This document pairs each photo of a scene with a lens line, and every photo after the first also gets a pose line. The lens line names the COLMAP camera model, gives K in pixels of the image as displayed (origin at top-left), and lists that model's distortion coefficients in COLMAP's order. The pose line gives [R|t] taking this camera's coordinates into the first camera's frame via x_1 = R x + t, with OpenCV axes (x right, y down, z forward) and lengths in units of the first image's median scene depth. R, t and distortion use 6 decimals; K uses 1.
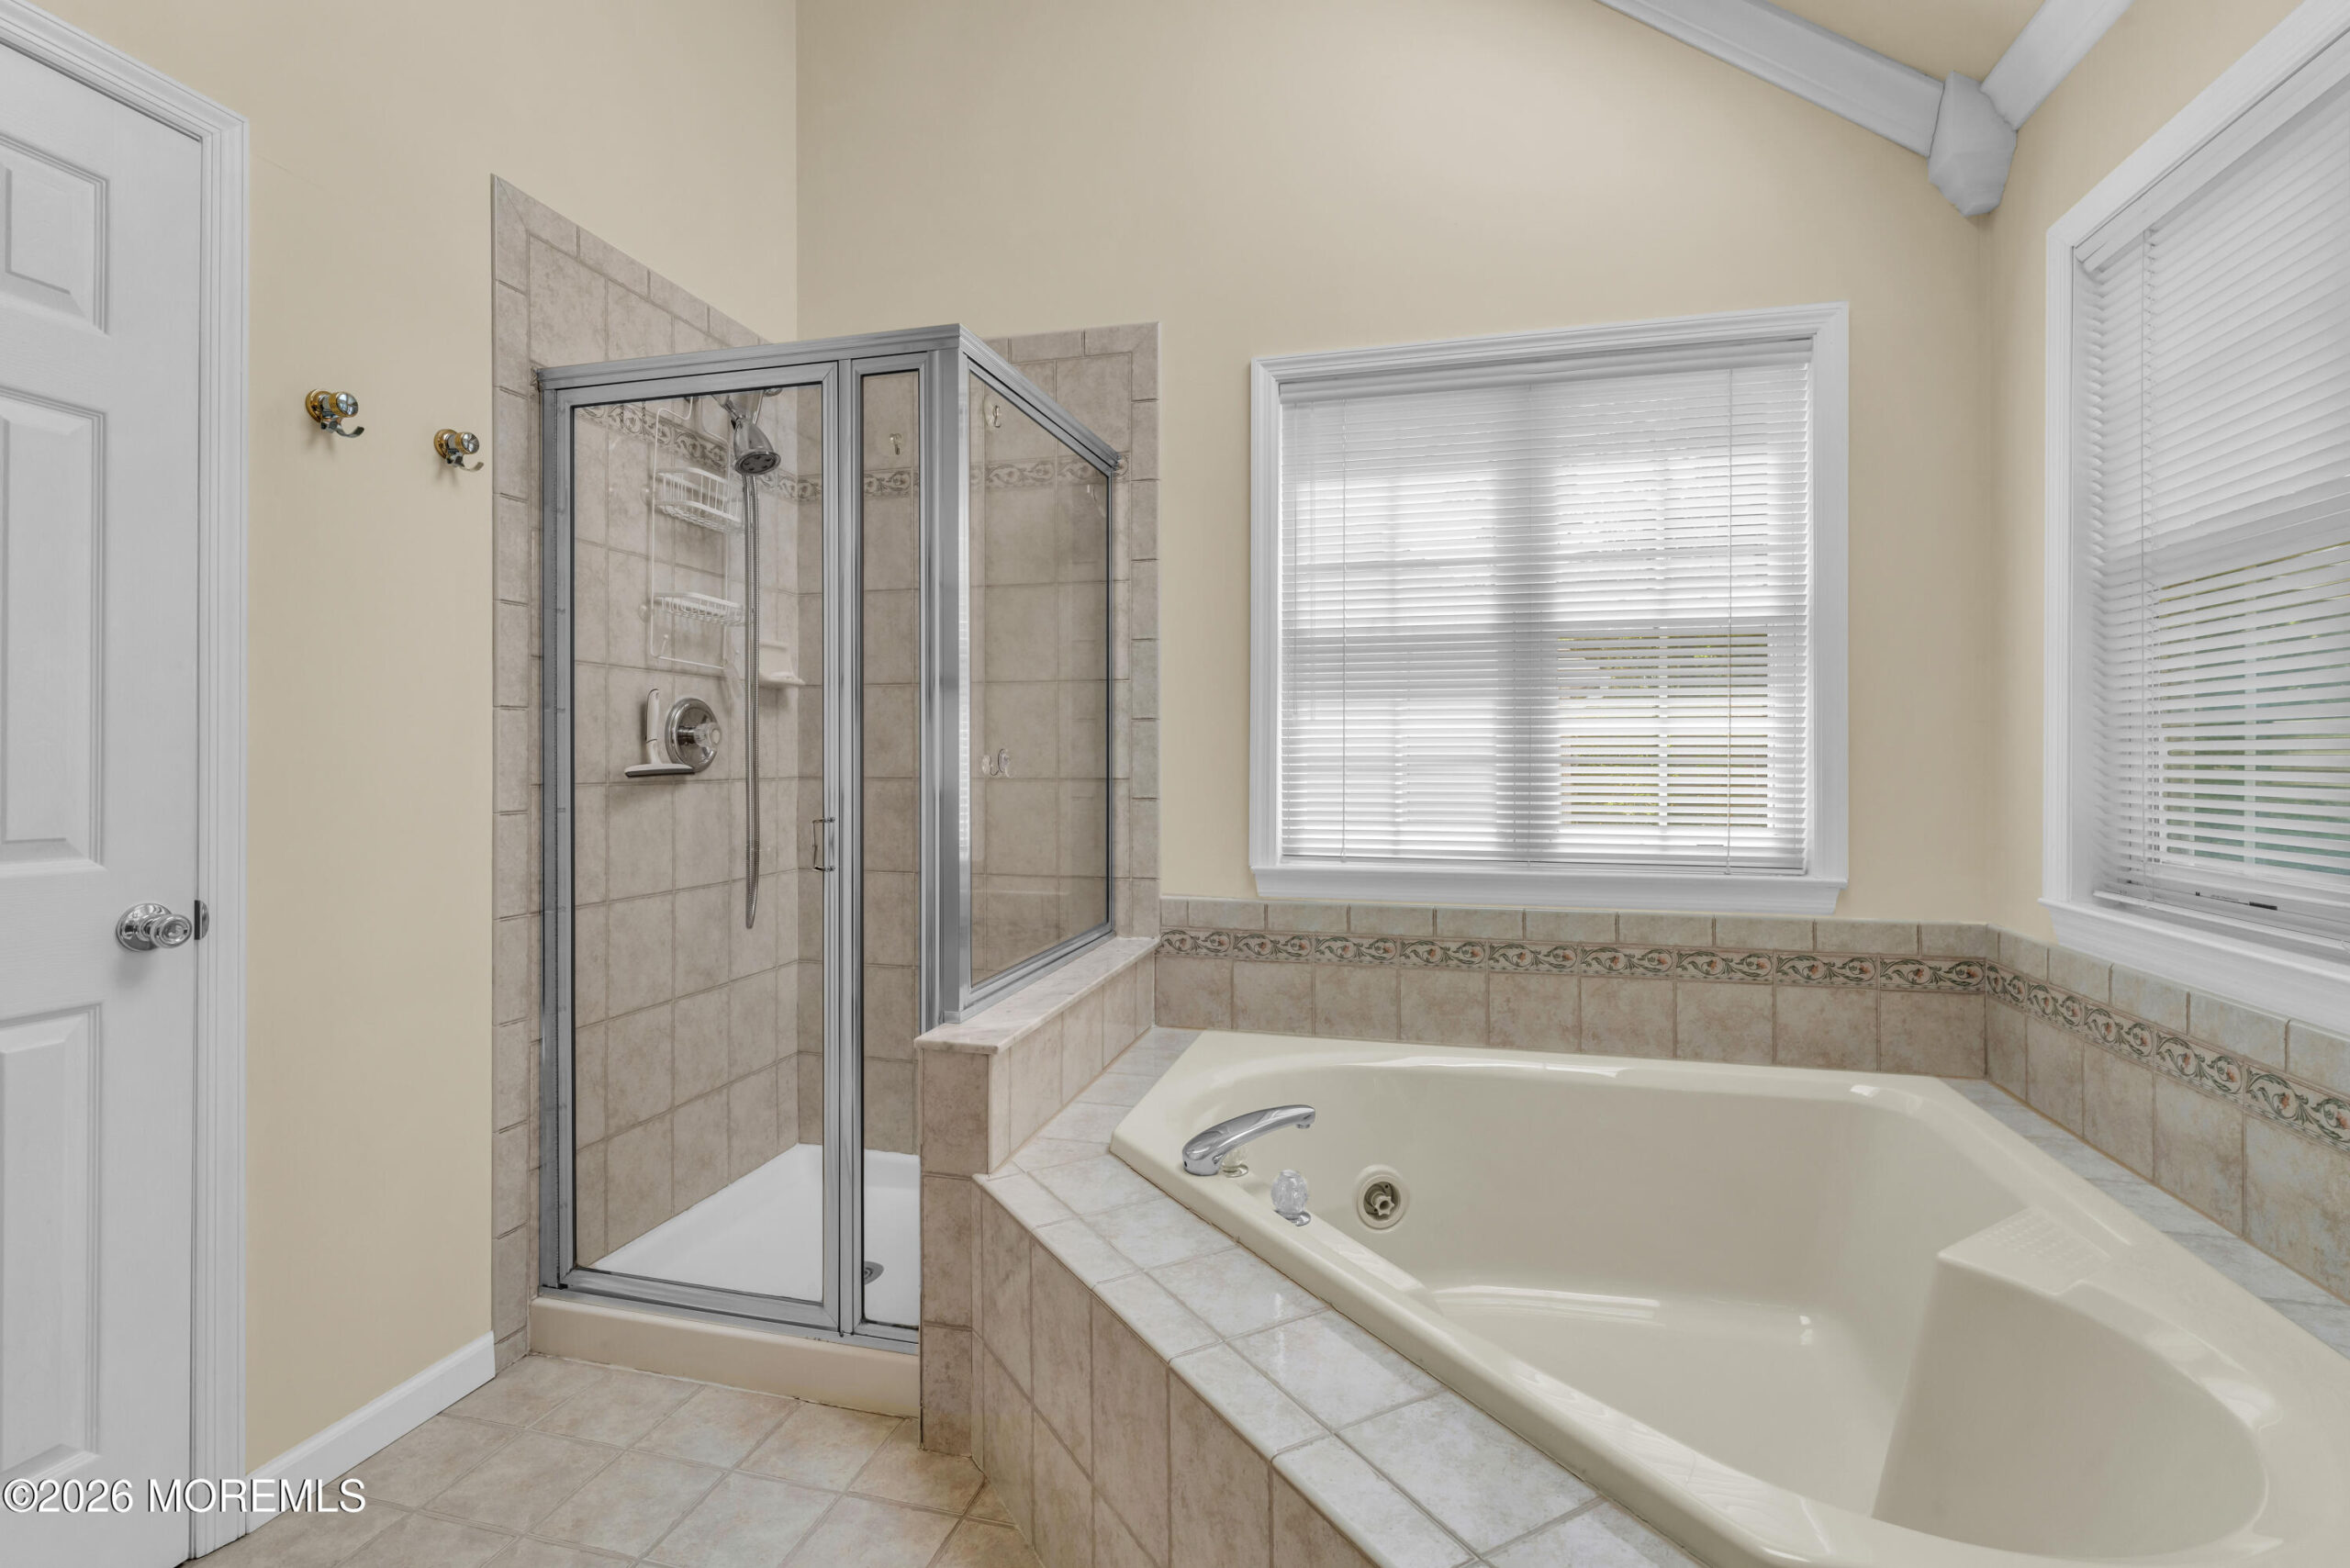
lens RADIAL K [[1079.3, 0, 1173.2], [0, 1079.3, 760.0], [0, 0, 1]] dist [-0.002138, 0.000107]
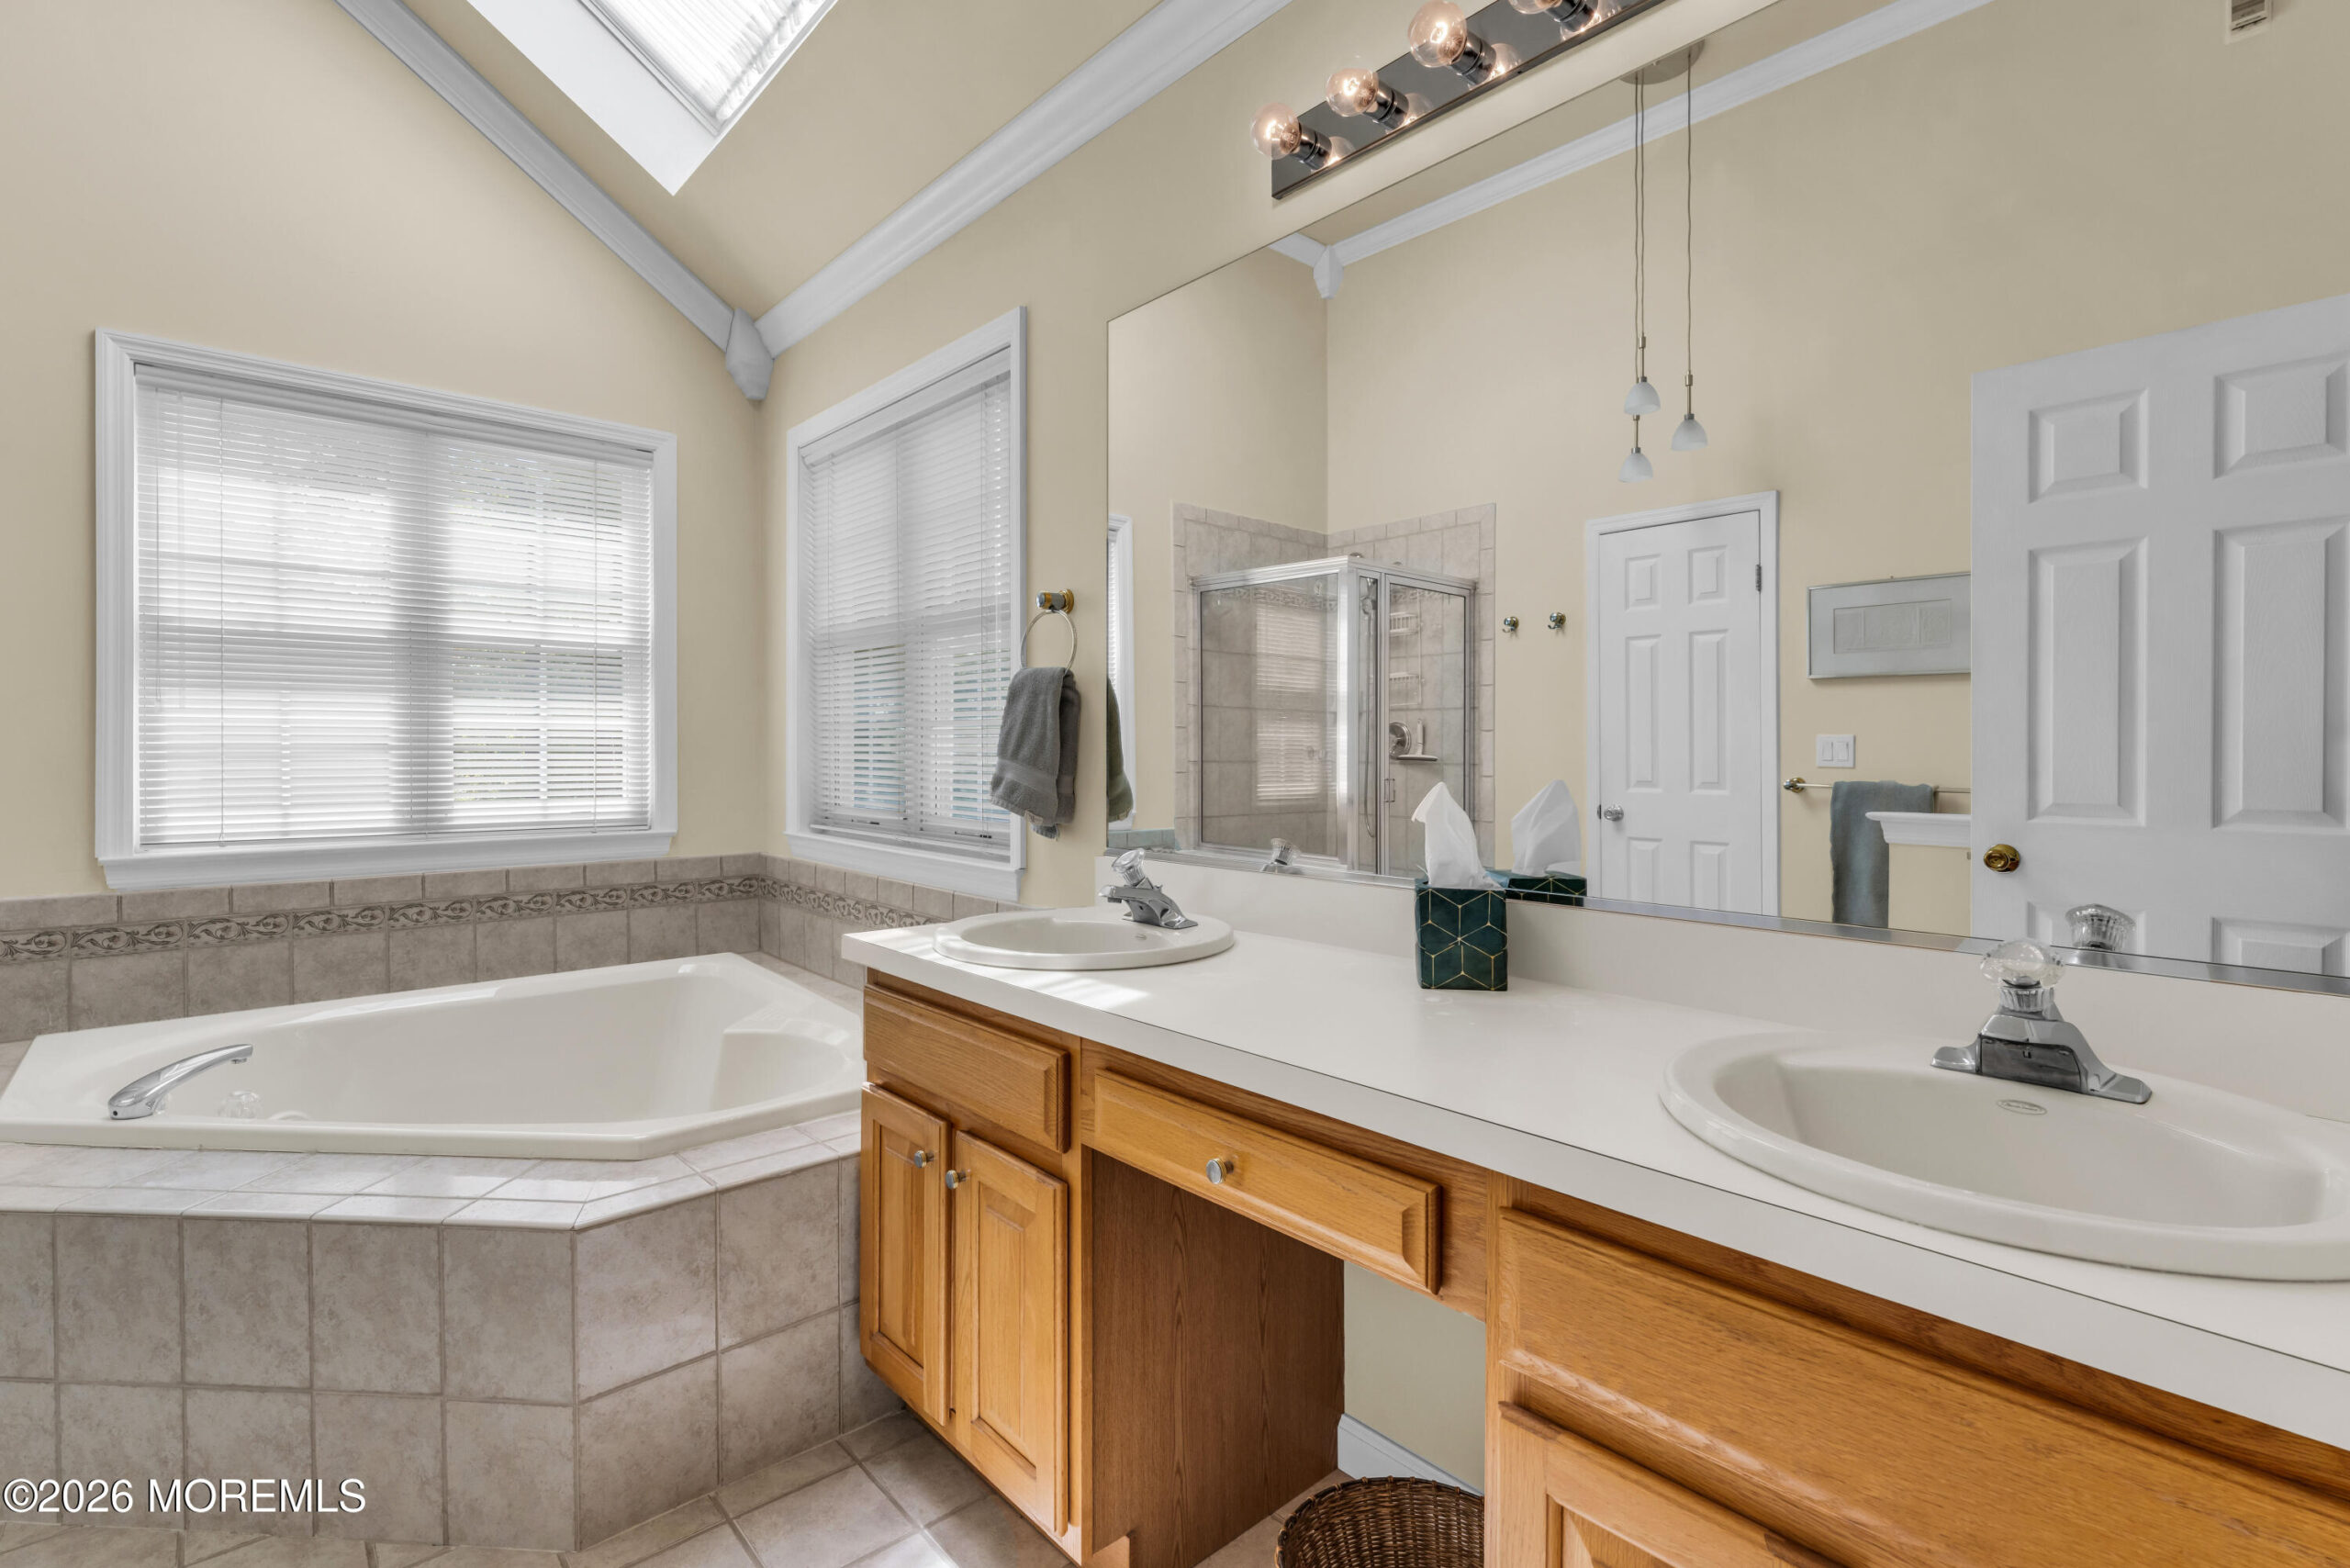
lens RADIAL K [[1079.3, 0, 1167.5], [0, 1079.3, 759.6], [0, 0, 1]] dist [-0.002138, 0.000107]
pose [[0.557021, -0.006695, 0.830472, -0.205837], [-0.000826, 0.999963, 0.008615, 0.001946], [-0.830498, -0.005485, 0.556994, -0.345495]]
